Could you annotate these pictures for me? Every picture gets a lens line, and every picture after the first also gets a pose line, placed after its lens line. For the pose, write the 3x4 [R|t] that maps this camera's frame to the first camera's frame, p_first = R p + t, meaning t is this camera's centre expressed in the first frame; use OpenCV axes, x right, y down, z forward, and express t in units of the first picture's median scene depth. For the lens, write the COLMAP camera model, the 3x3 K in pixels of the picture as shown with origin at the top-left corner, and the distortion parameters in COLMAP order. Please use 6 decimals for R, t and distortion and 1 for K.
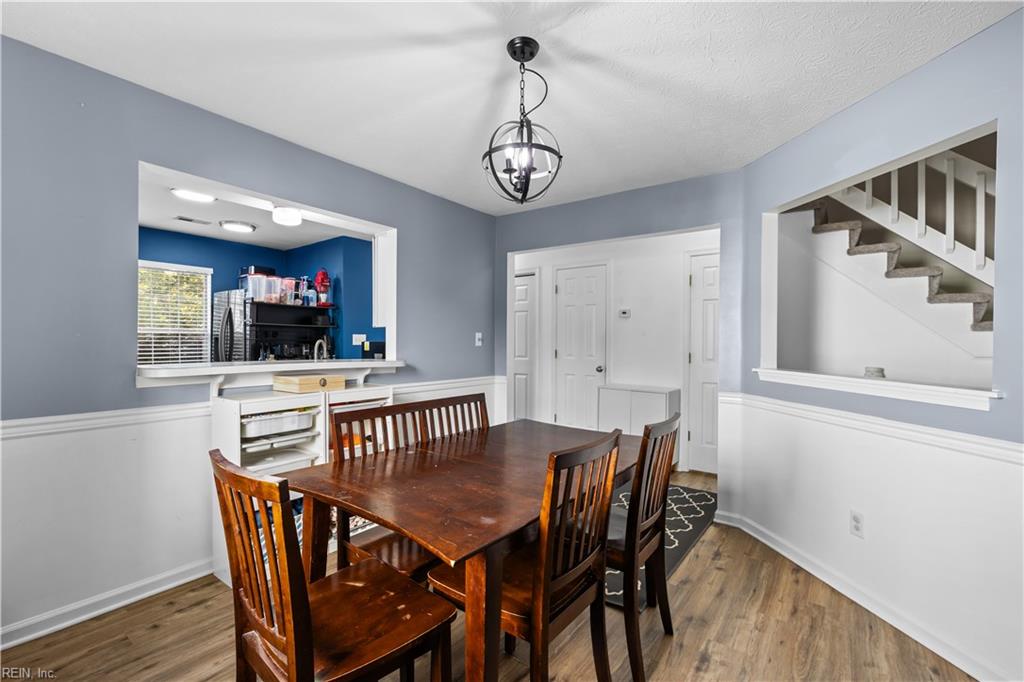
lens RADIAL K [[444.4, 0, 508.5], [0, 444.4, 344.3], [0, 0, 1]] dist [0.007248, -0.001899]
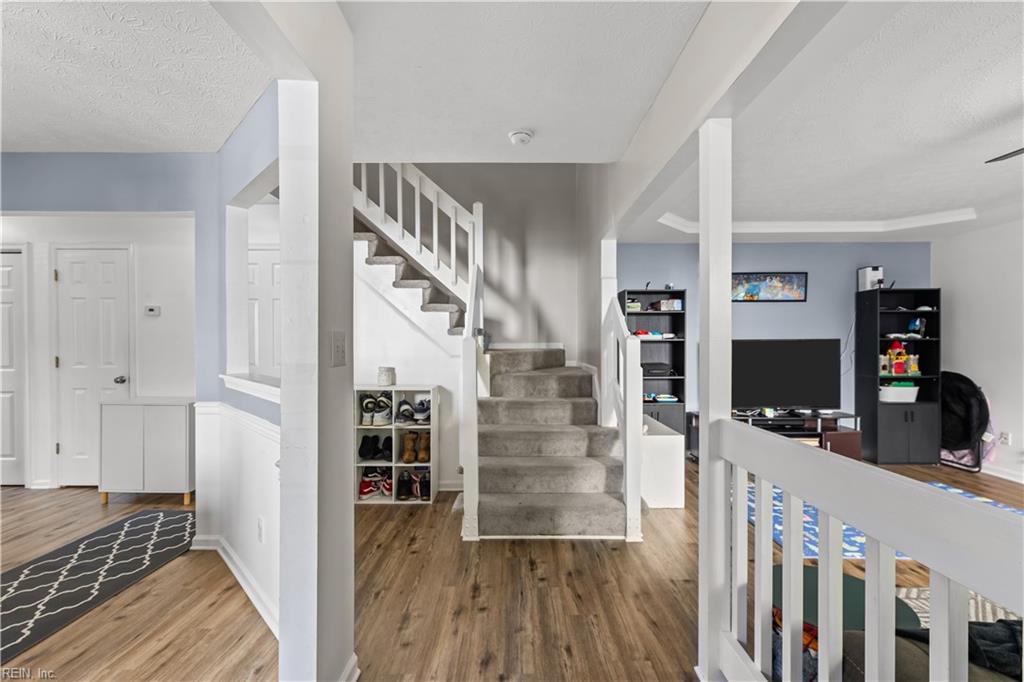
lens RADIAL K [[444.4, 0, 512.1], [0, 444.4, 348.4], [0, 0, 1]] dist [0.007248, -0.001899]
pose [[0.805211, -0.014019, 0.592822, 0.424368], [0.009414, 0.999897, 0.010859, -0.003494], [-0.592913, -0.003163, 0.805260, -0.081230]]
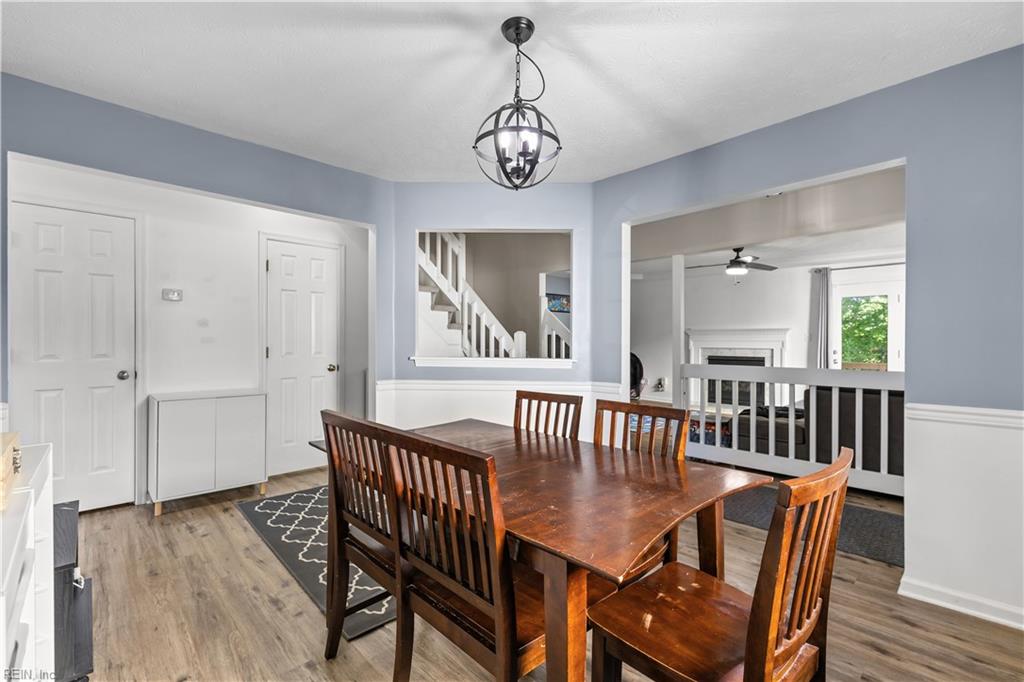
lens RADIAL K [[444.4, 0, 512.7], [0, 444.4, 339.2], [0, 0, 1]] dist [0.007248, -0.001899]
pose [[0.163899, -0.006588, 0.986455, -0.504931], [0.003052, 0.999976, 0.006171, -0.000616], [-0.986472, 0.001999, 0.163916, 0.462893]]
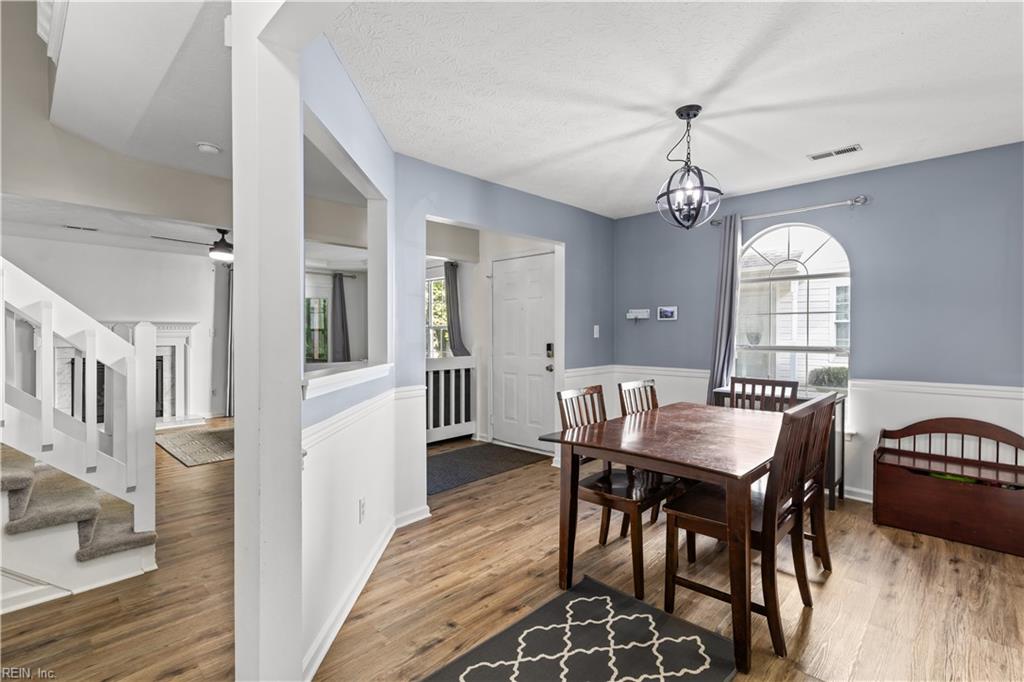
lens RADIAL K [[468.6, 0, 508.1], [0, 468.6, 335.4], [0, 0, 1]] dist [0.004504, -0.003510]
pose [[-0.991268, -0.010475, 0.131449, 0.200784], [-0.009529, 0.999924, 0.007823, -0.008347], [-0.131521, 0.006502, -0.991292, 1.325586]]
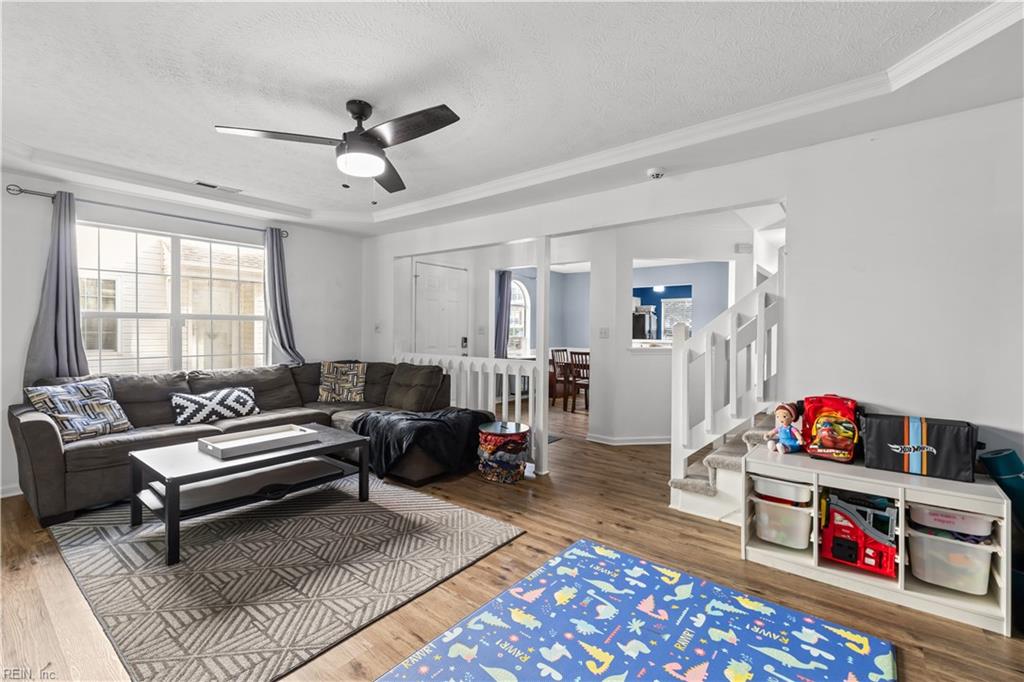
lens RADIAL K [[444.4, 0, 514.2], [0, 444.4, 336.8], [0, 0, 1]] dist [0.007248, -0.001899]
pose [[-0.021278, 0.005996, -0.999756, 2.088703], [-0.011899, 0.999910, 0.006250, 0.014299], [0.999703, 0.012029, -0.021205, 0.147871]]
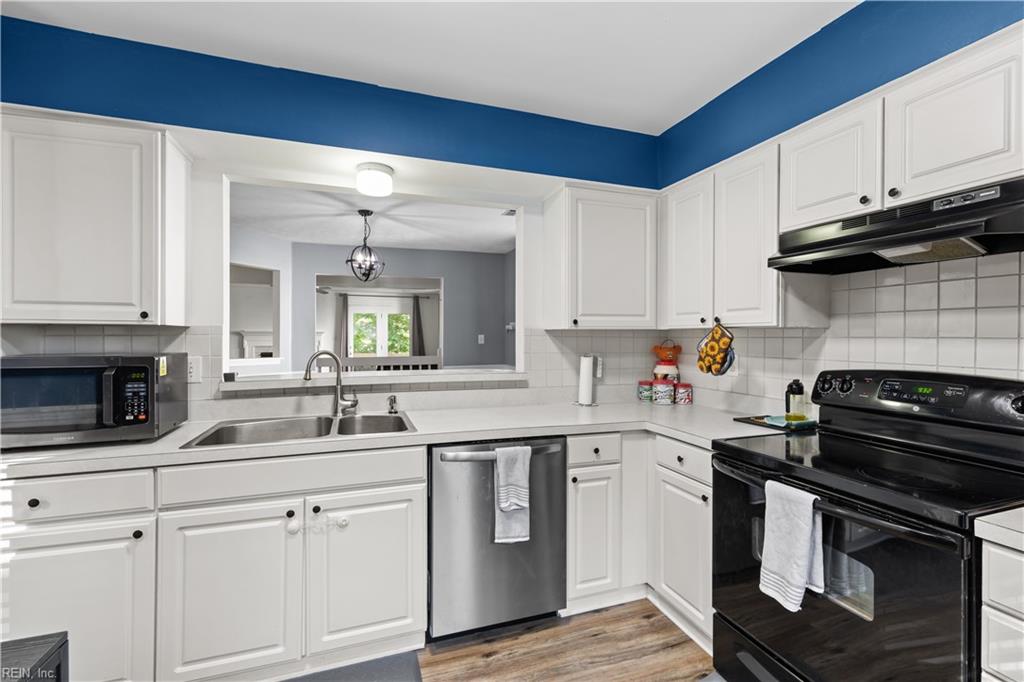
lens RADIAL K [[444.4, 0, 508.8], [0, 444.4, 339.0], [0, 0, 1]] dist [0.007248, -0.001899]
pose [[-0.825134, -0.013346, 0.564779, -0.987895], [-0.005406, 0.999862, 0.015729, -0.040235], [-0.564911, 0.009926, -0.825092, 1.320005]]
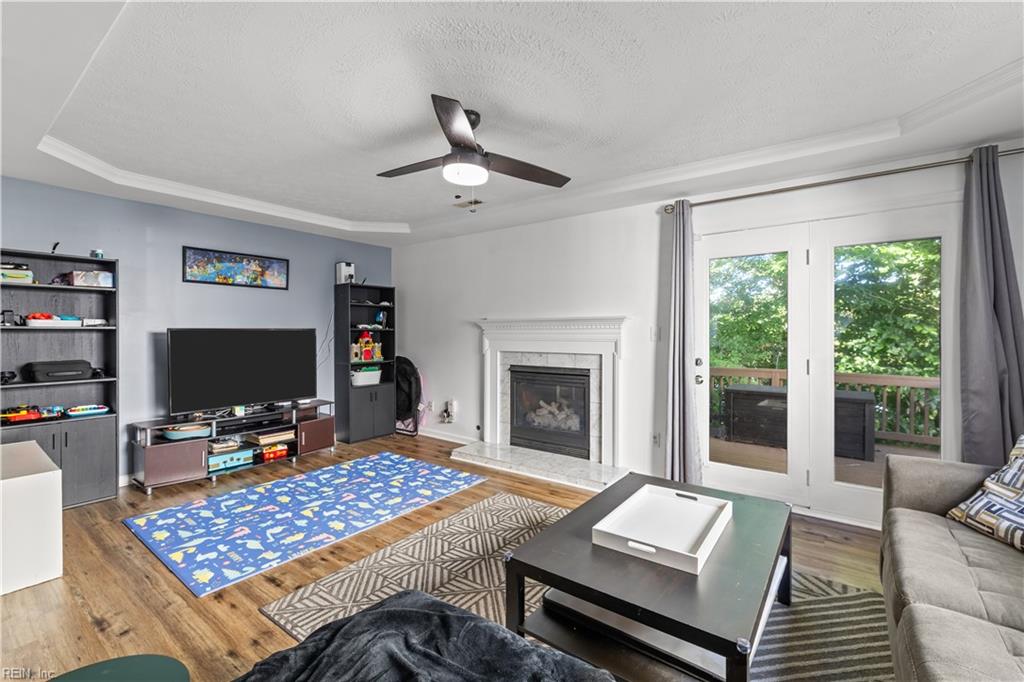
lens RADIAL K [[444.4, 0, 514.9], [0, 444.4, 333.3], [0, 0, 1]] dist [0.007248, -0.001899]
pose [[-0.002589, -0.008288, 0.999962, 0.649500], [0.003186, 0.999961, 0.008297, -0.003004], [-0.999992, 0.003207, -0.002563, -0.194754]]
